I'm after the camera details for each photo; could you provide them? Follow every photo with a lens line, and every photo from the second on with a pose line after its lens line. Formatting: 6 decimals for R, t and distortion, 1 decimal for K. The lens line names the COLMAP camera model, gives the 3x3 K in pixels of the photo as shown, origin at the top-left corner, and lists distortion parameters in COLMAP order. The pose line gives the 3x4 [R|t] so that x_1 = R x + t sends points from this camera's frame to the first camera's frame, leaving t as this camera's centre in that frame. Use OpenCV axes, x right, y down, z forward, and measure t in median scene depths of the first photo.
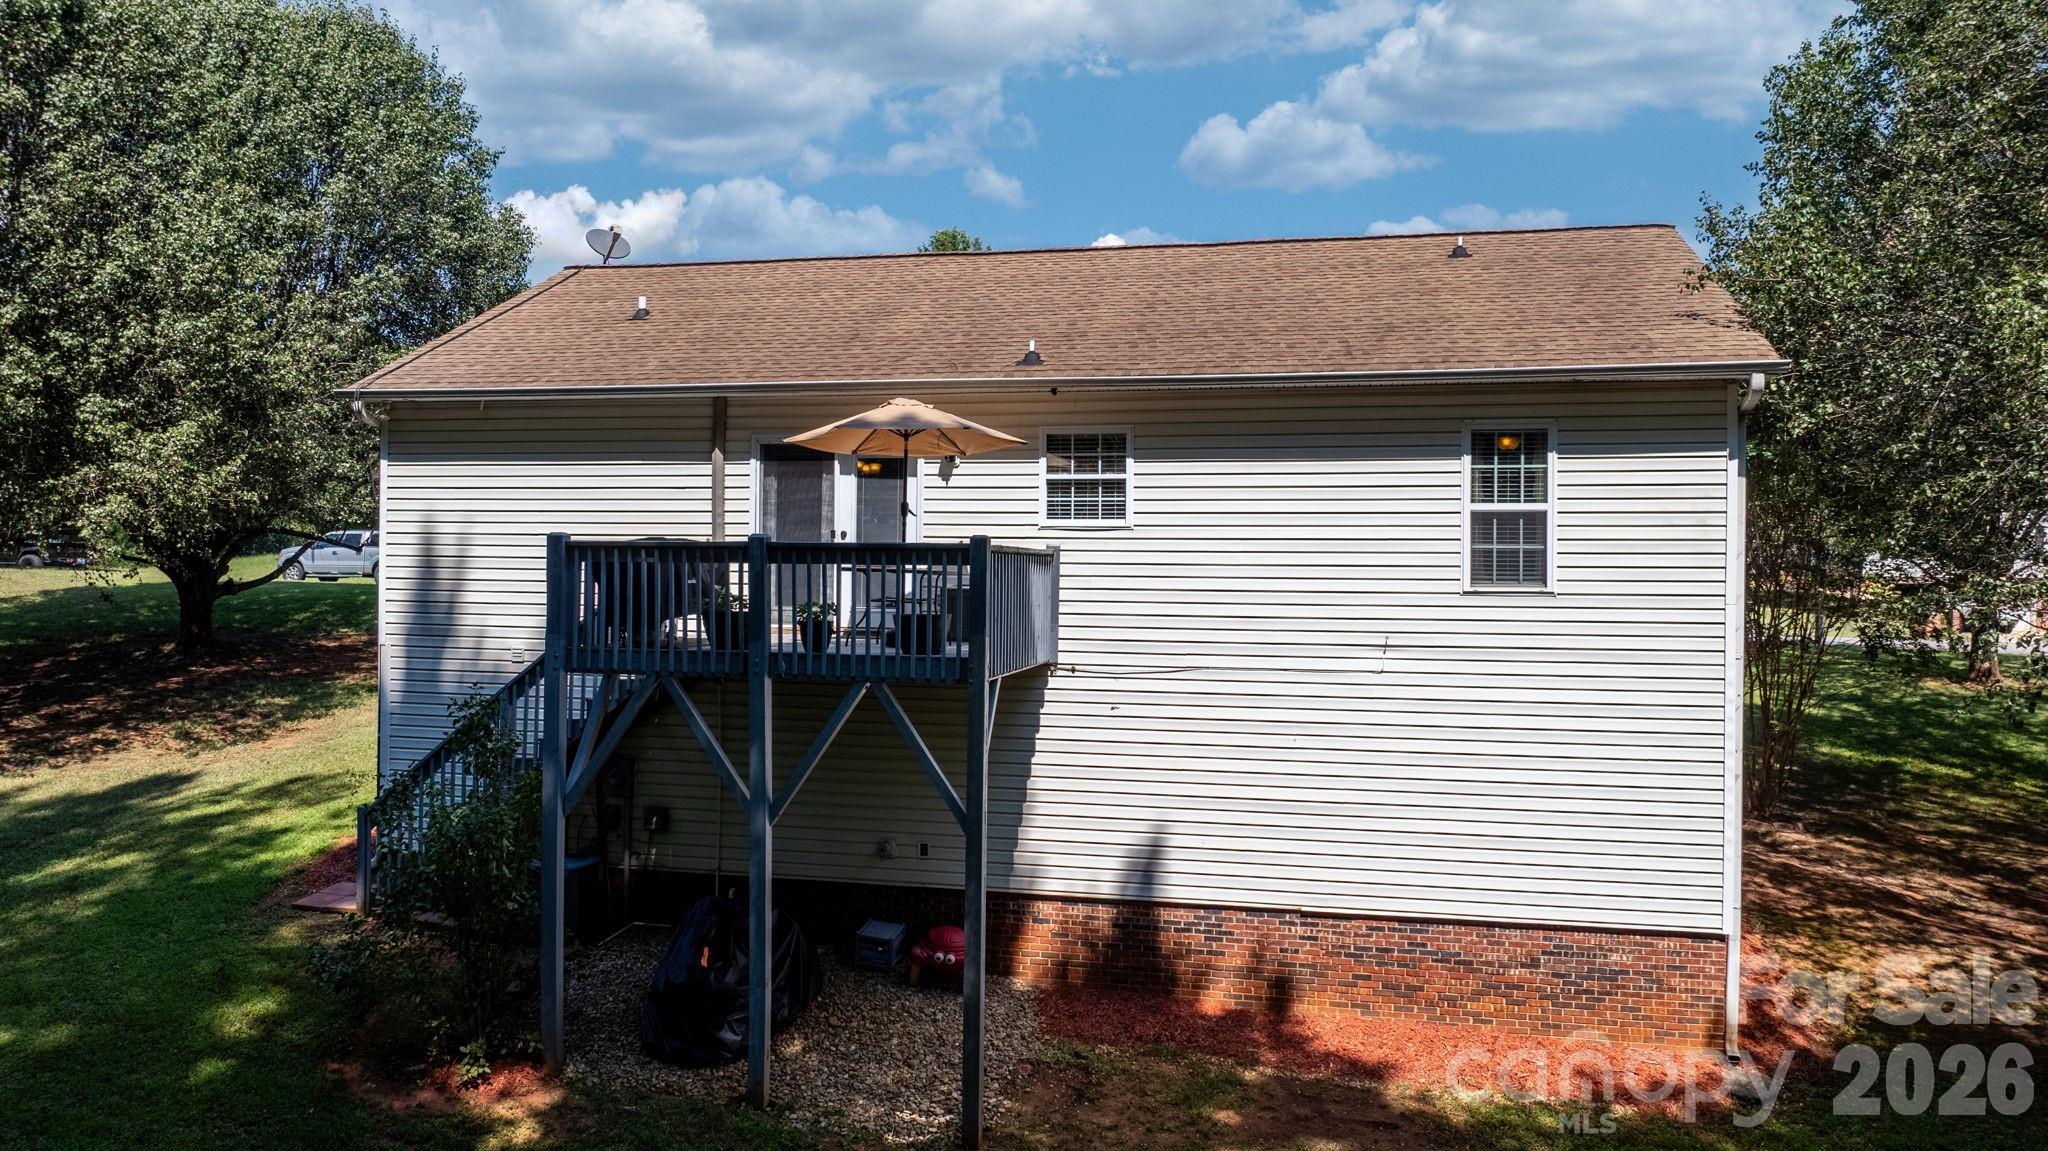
lens RADIAL K [[1432.4, 0, 1024.0], [0, 1432.4, 575.5], [0, 0, 1]] dist [0.002229, -0.077137]
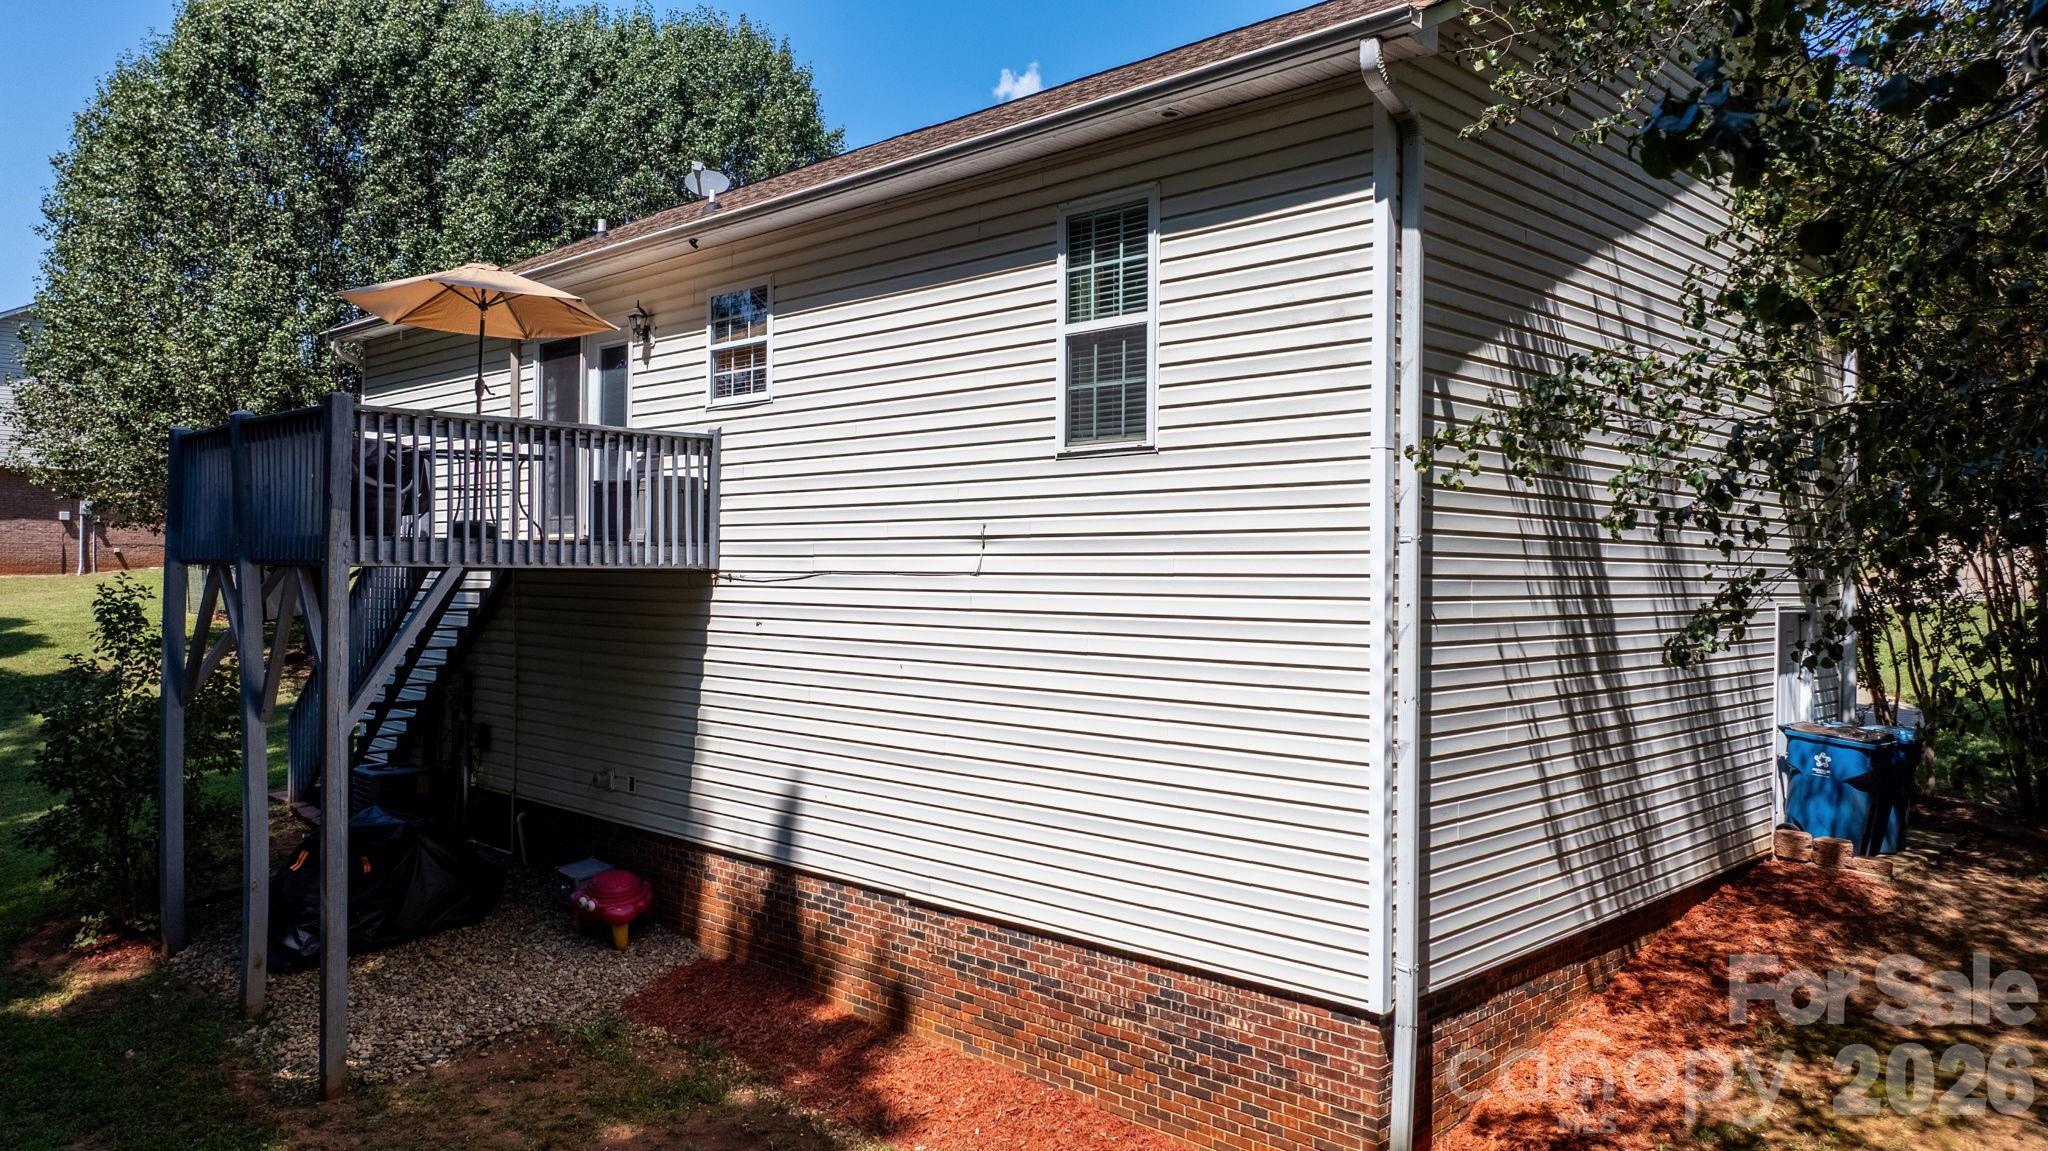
lens RADIAL K [[1434.1, 0, 1024.0], [0, 1434.1, 575.5], [0, 0, 1]] dist [-0.009016, -0.042728]
pose [[0.852199, -0.001422, -0.523217, 0.643005], [-0.000629, 0.999993, -0.003742, 0.070771], [0.523218, 0.003518, 0.852192, 0.400408]]
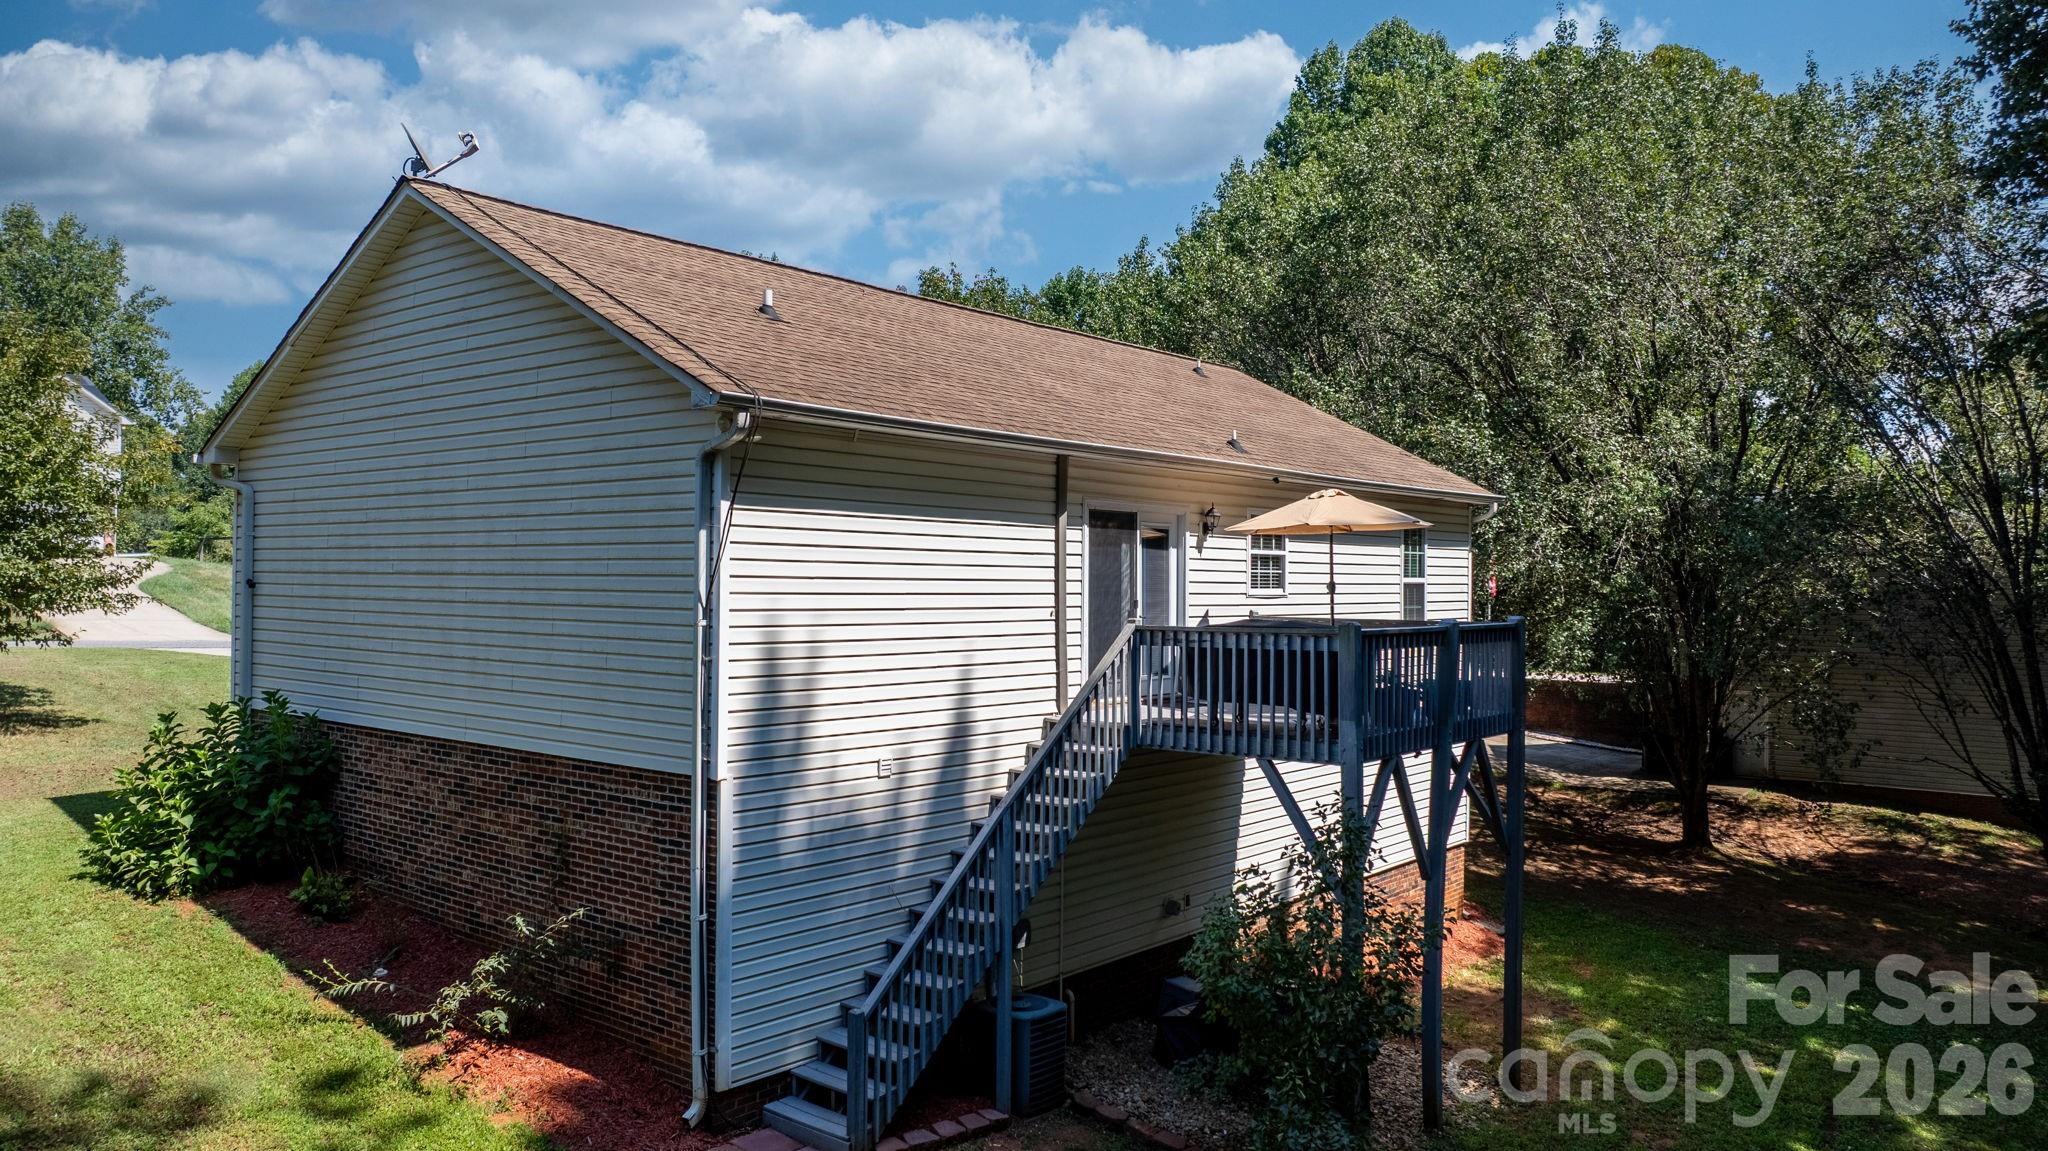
lens RADIAL K [[1432.4, 0, 1024.0], [0, 1432.4, 575.5], [0, 0, 1]] dist [0.002229, -0.077137]
pose [[0.449599, -0.003593, 0.893223, -1.150146], [-0.003927, 0.999974, 0.005999, -0.059159], [-0.893222, -0.006205, 0.449573, 0.679015]]
